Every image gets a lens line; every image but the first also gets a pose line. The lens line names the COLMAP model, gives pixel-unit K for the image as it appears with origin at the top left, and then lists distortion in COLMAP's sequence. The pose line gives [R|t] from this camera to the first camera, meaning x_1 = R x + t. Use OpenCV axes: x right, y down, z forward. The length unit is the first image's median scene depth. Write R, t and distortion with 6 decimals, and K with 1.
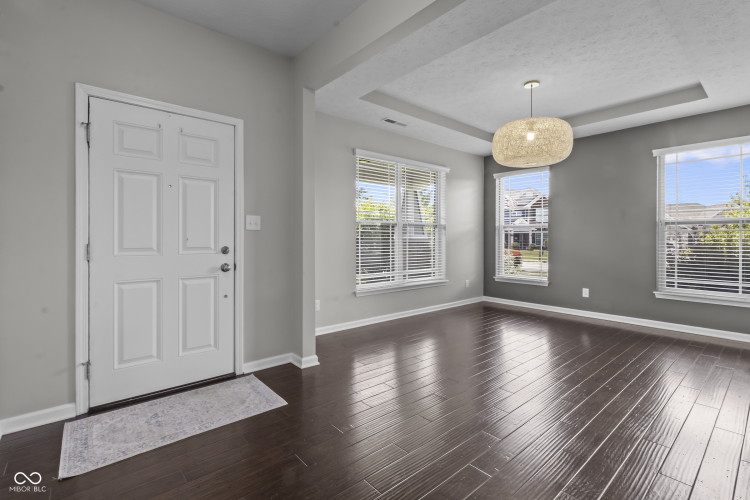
lens RADIAL K [[355.6, 0, 376.3], [0, 355.6, 246.9], [0, 0, 1]] dist [0.003525, 0.000040]
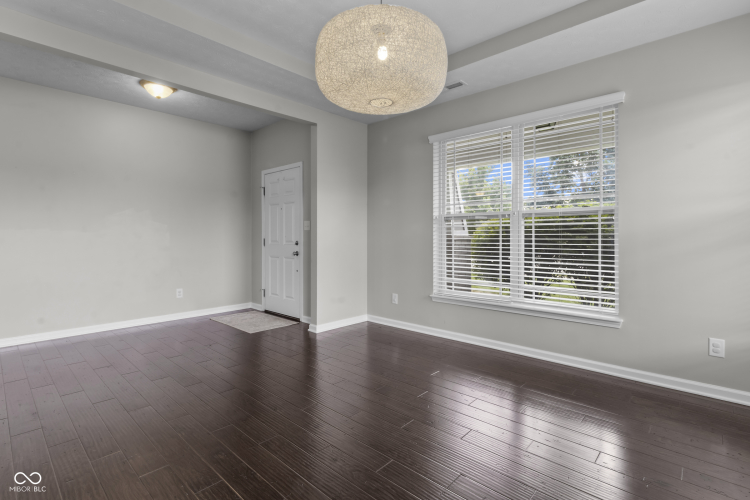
lens RADIAL K [[355.6, 0, 375.2], [0, 355.6, 245.0], [0, 0, 1]] dist [0.003525, 0.000040]
pose [[0.110674, 0.017991, -0.993694, 1.236868], [-0.027107, 0.999519, 0.015077, -0.016150], [0.993487, 0.025268, 0.111109, 1.148283]]
